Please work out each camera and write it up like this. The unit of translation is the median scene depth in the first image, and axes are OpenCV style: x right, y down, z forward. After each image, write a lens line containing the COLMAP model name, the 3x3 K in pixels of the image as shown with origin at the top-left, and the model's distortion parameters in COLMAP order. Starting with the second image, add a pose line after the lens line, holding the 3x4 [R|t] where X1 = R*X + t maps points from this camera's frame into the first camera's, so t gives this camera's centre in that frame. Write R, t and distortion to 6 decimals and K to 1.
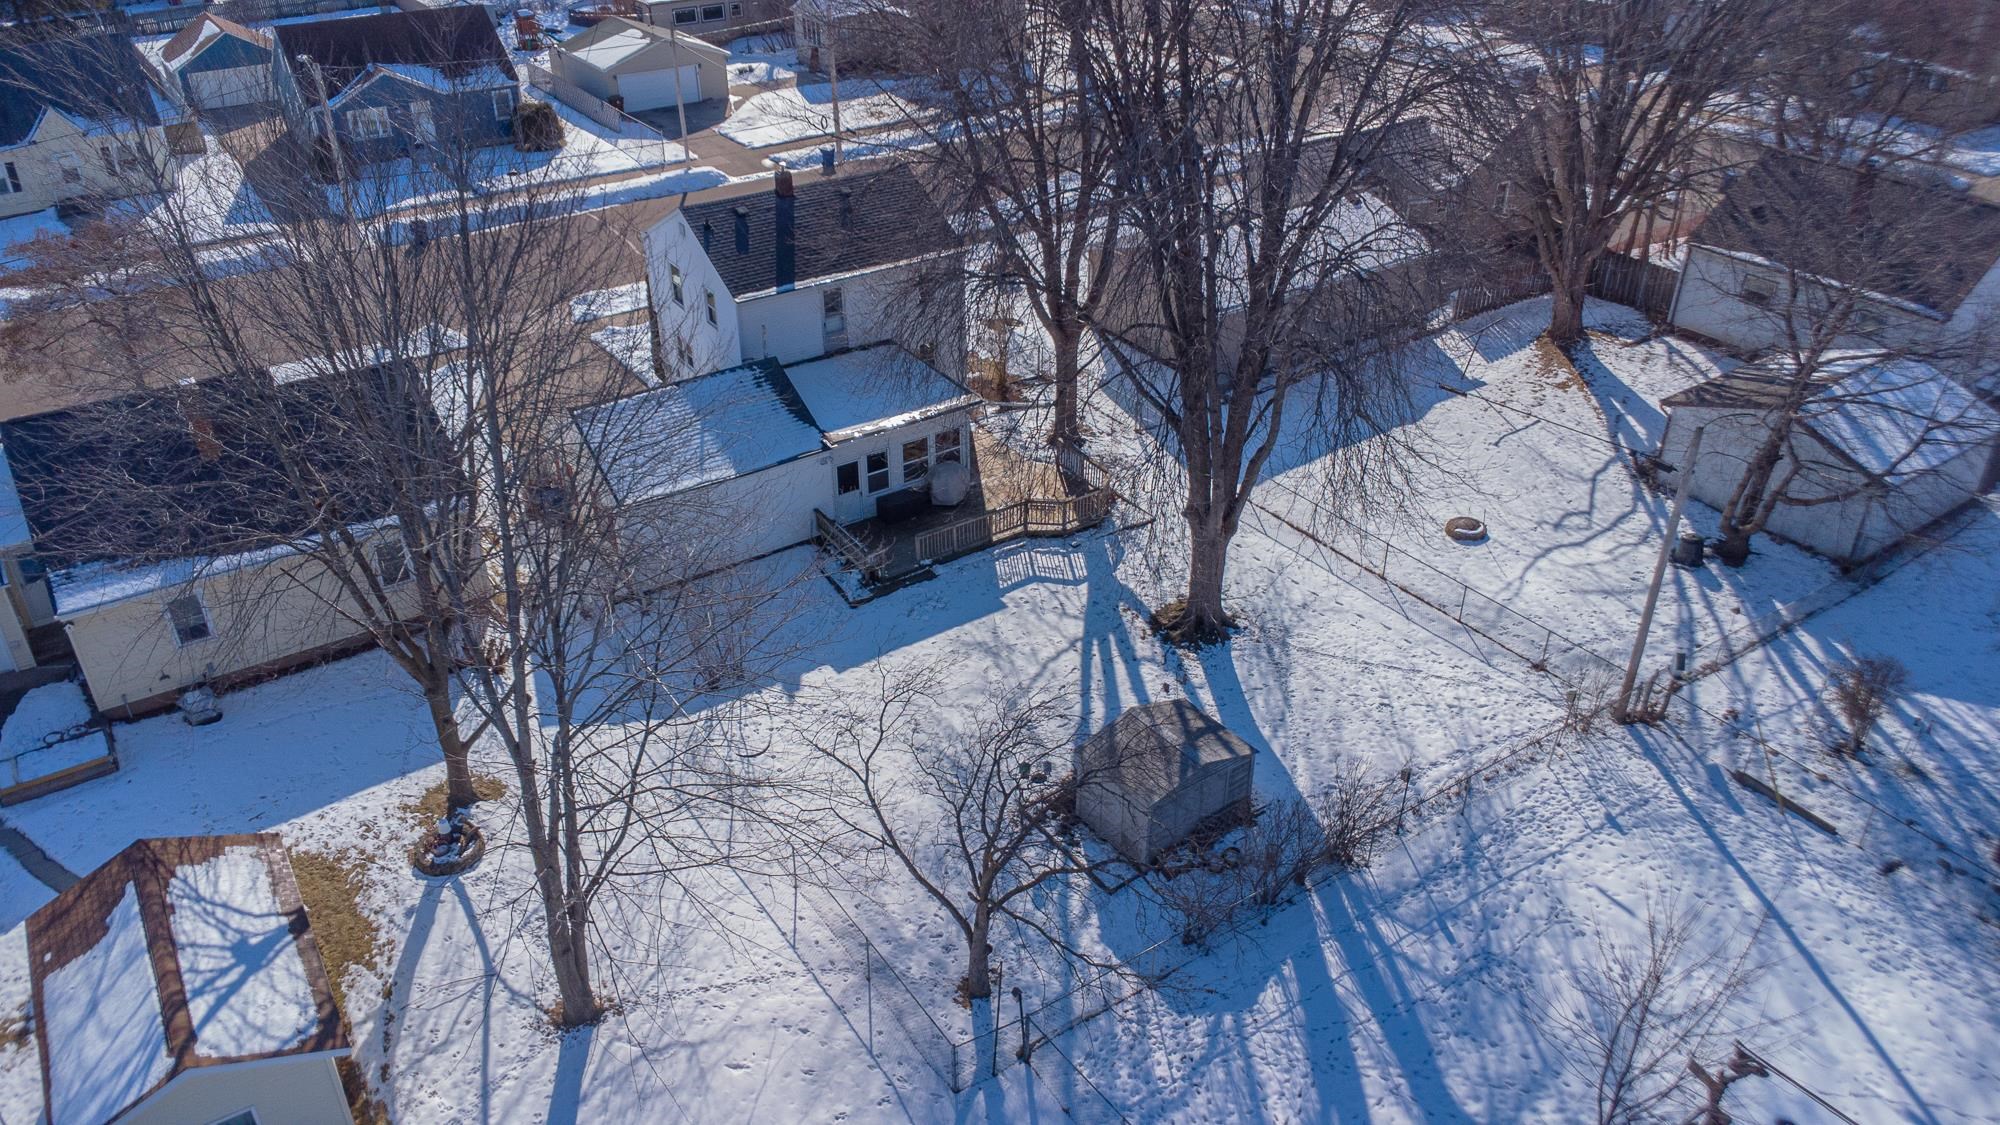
lens RADIAL K [[1443.8, 0, 1000.0], [0, 1443.8, 562.5], [0, 0, 1]] dist [0.001495, 0.001421]
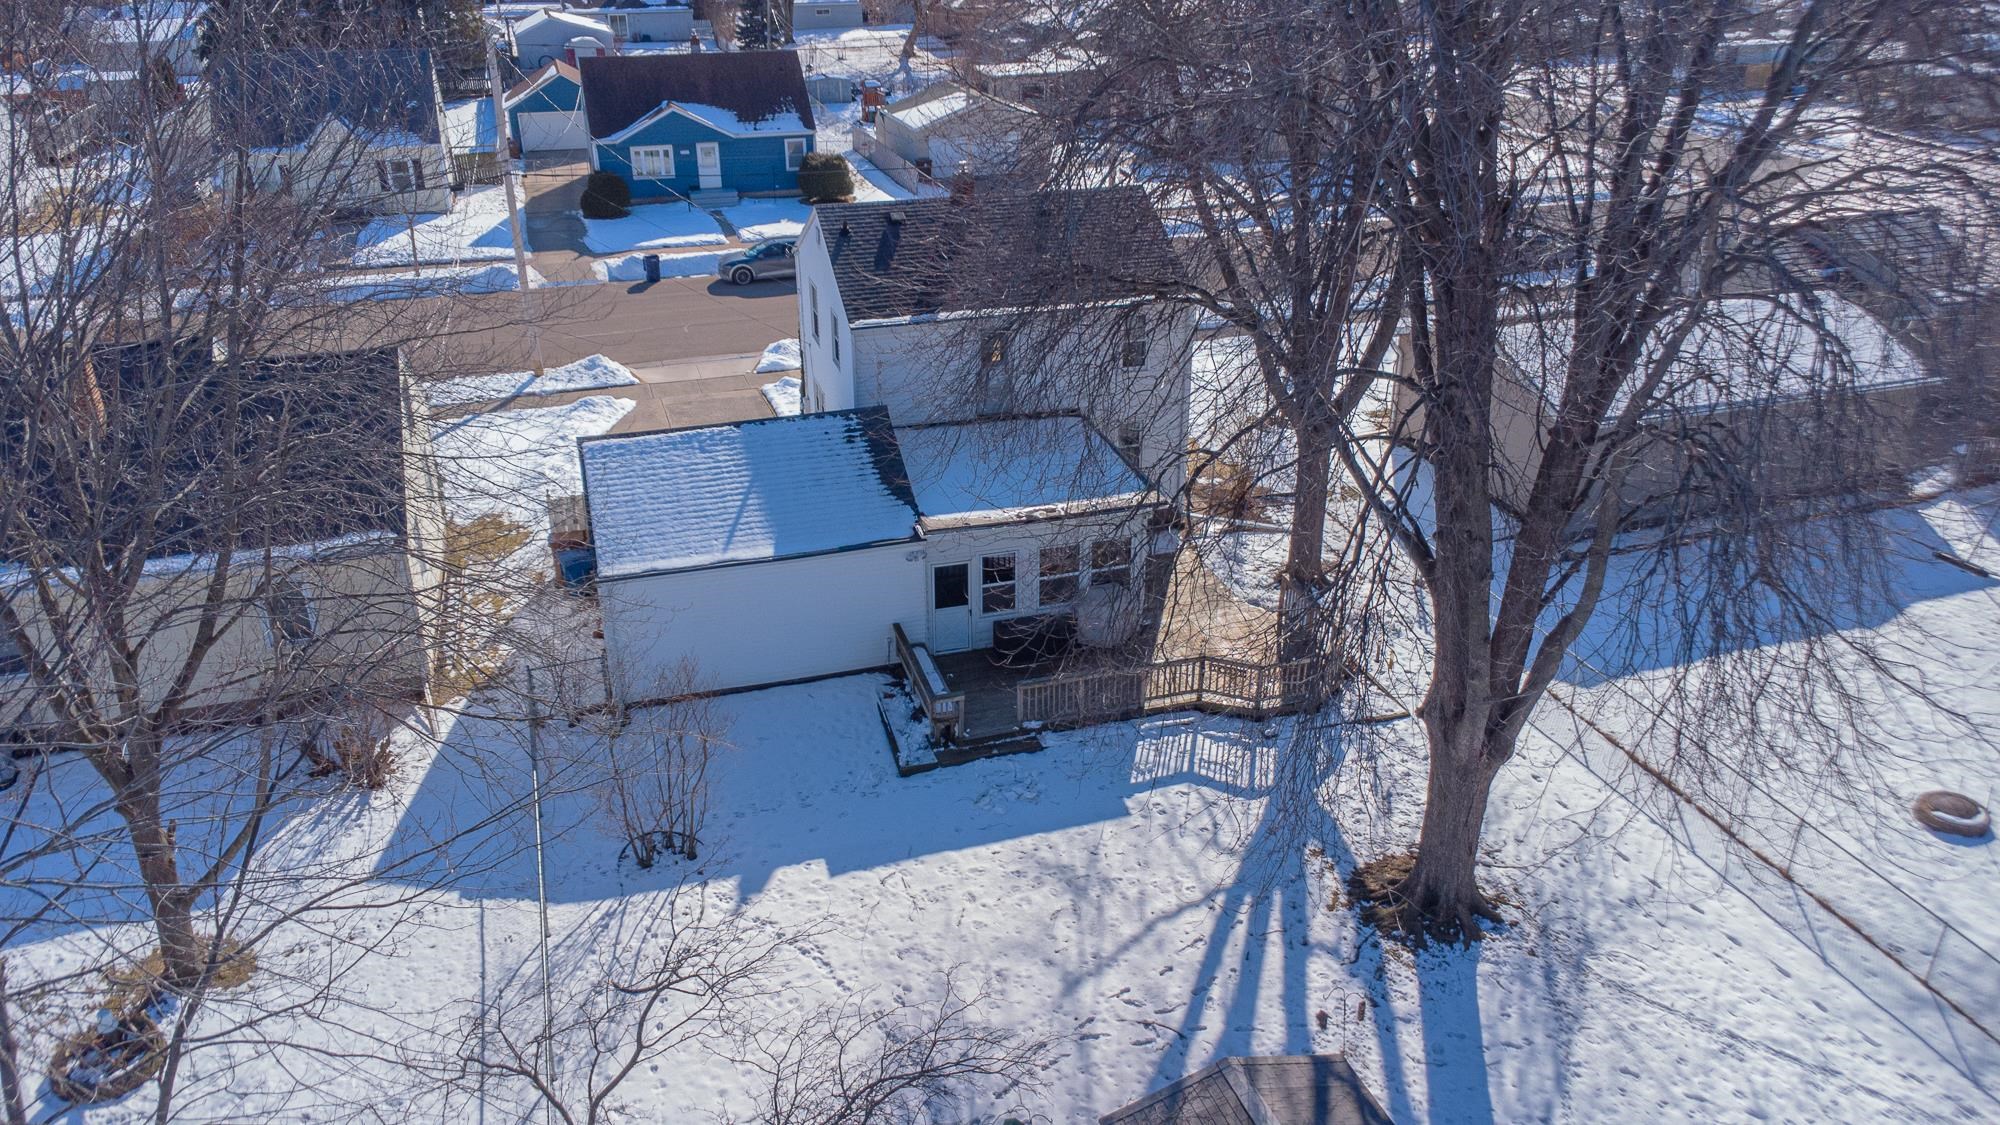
lens RADIAL K [[1441.2, 0, 1006.3], [0, 1441.2, 582.9], [0, 0, 1]] dist [0.060505, -0.100508]
pose [[0.958209, 0.130425, -0.254607, 0.101474], [-0.152173, 0.986040, -0.067591, -0.018657], [0.242237, 0.103511, 0.964680, 0.360016]]
